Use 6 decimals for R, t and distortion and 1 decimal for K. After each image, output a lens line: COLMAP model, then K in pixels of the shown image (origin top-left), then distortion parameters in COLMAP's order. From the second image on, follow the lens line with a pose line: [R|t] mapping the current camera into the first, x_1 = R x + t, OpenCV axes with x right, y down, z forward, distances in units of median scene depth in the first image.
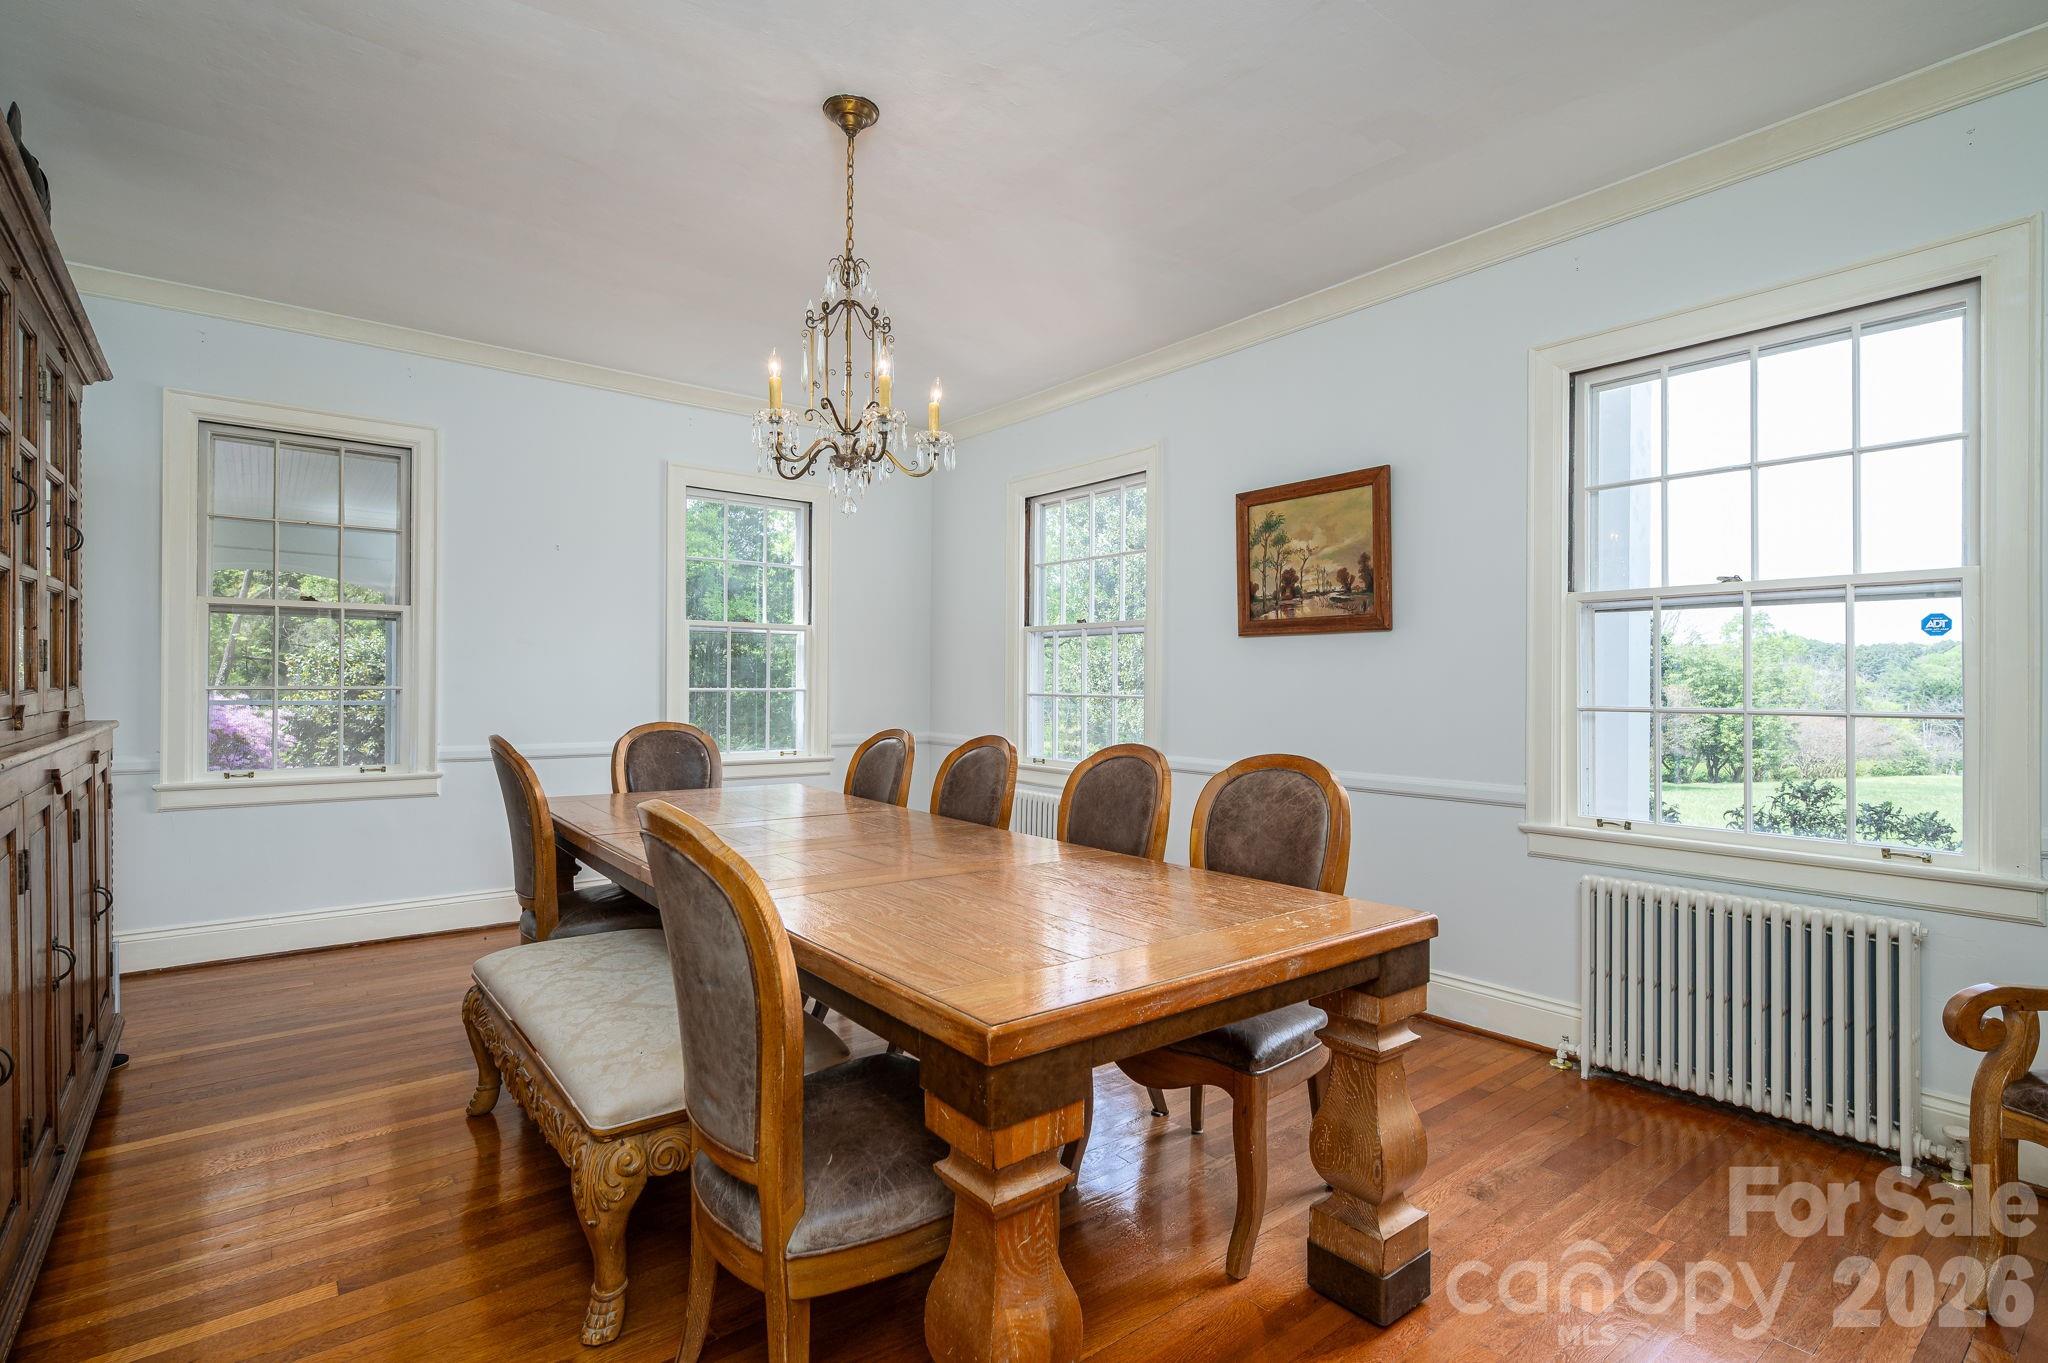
lens RADIAL K [[982.8, 0, 1014.8], [0, 982.8, 683.2], [0, 0, 1]] dist [0.001072, 0.000055]
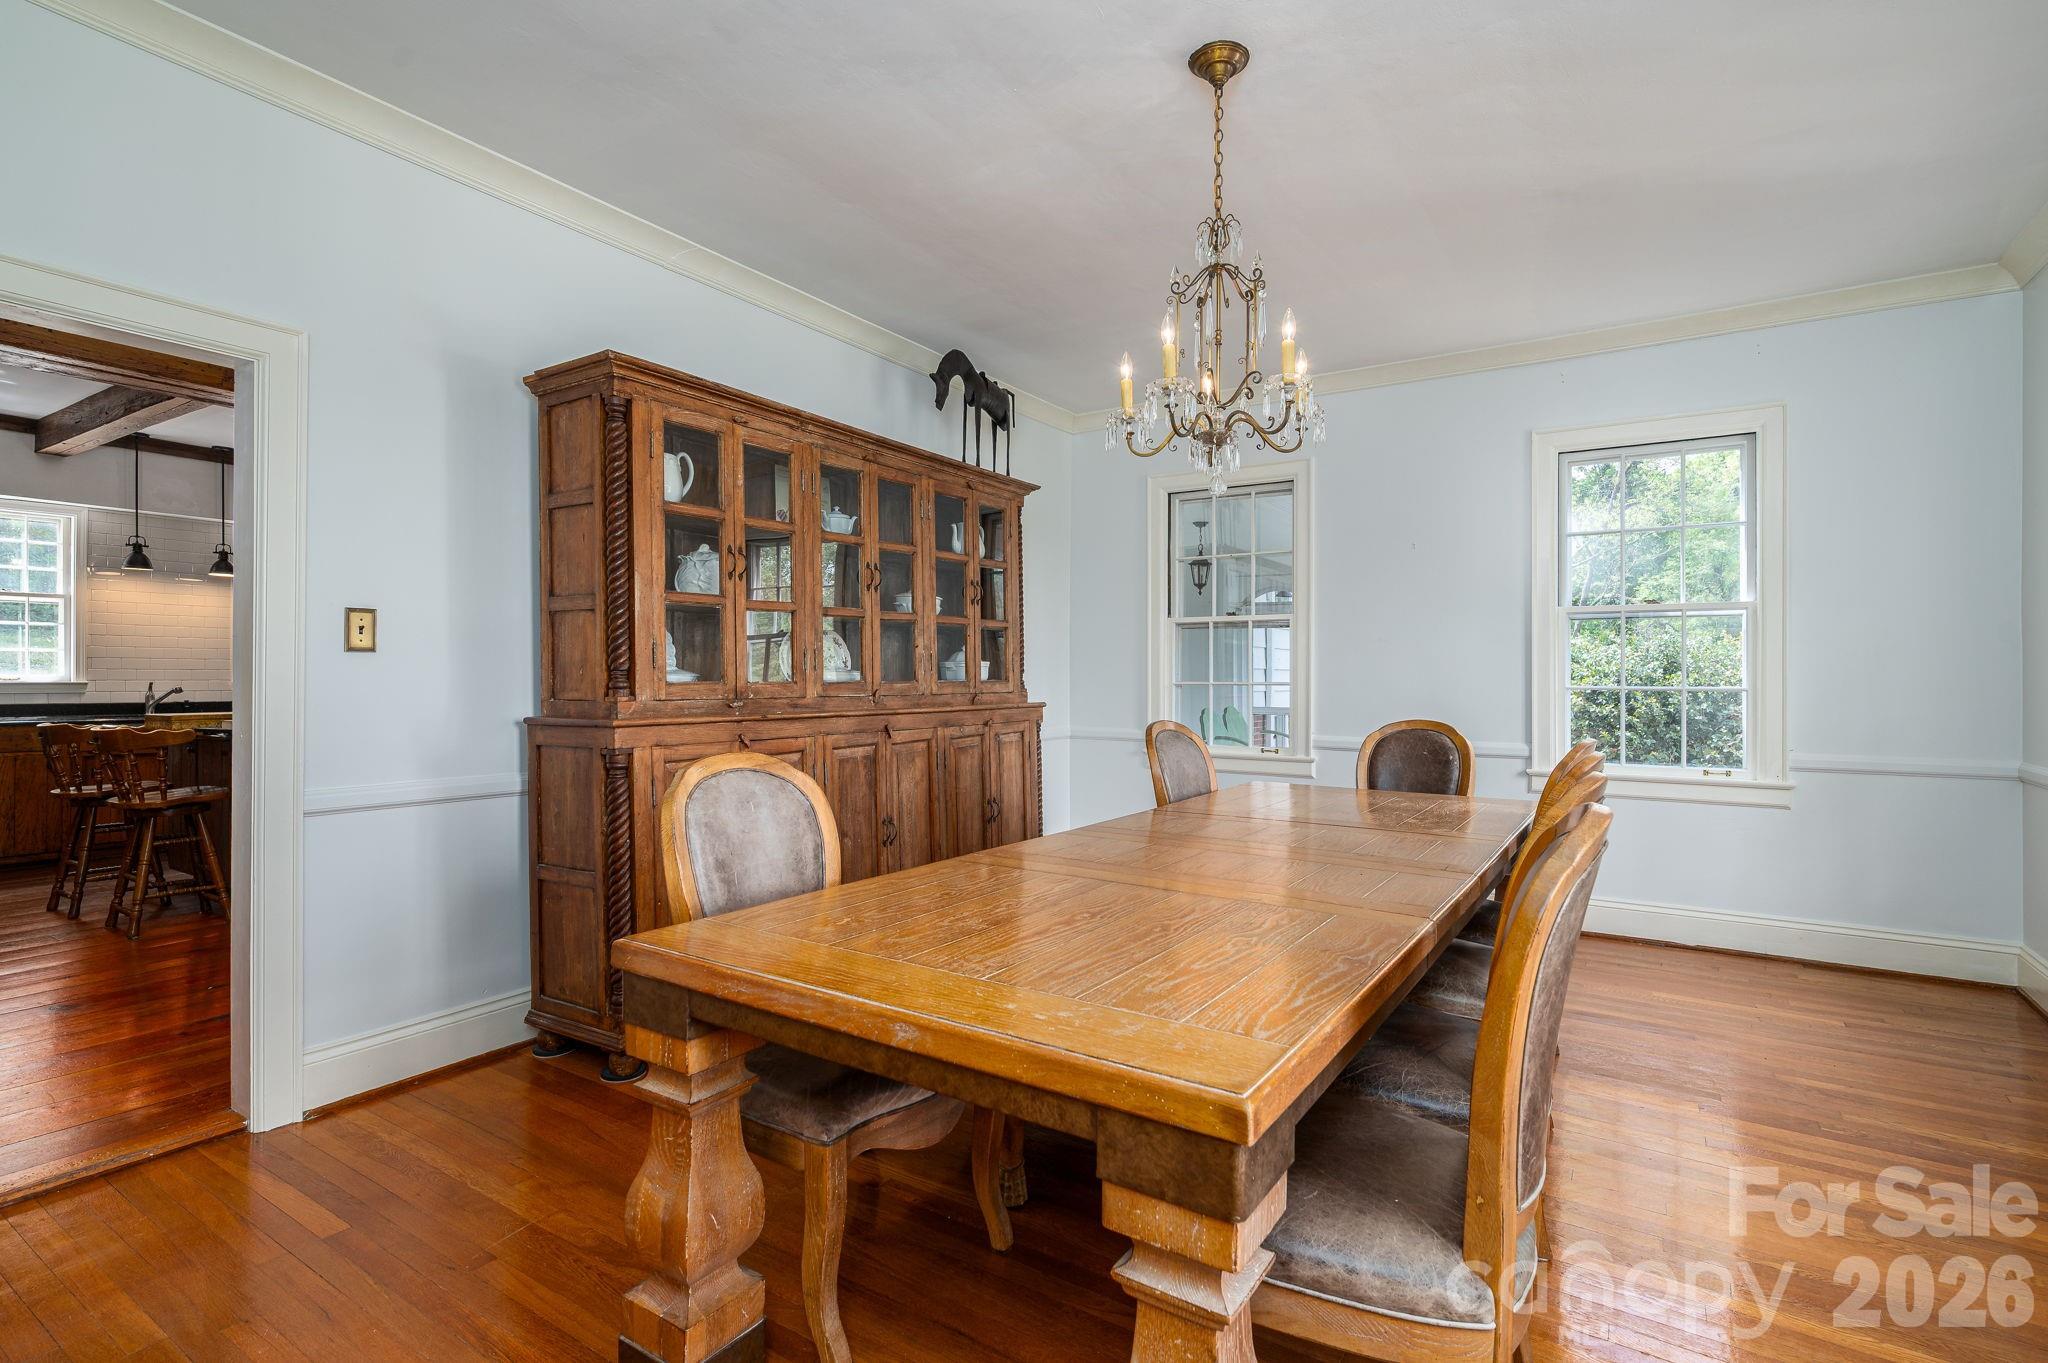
lens RADIAL K [[982.8, 0, 1015.0], [0, 982.8, 681.1], [0, 0, 1]] dist [0.001072, 0.000055]
pose [[0.309023, -0.001170, -0.951054, 0.431671], [-0.002638, 0.999994, -0.002087, 0.005290], [0.951051, 0.003154, 0.309018, 0.347903]]
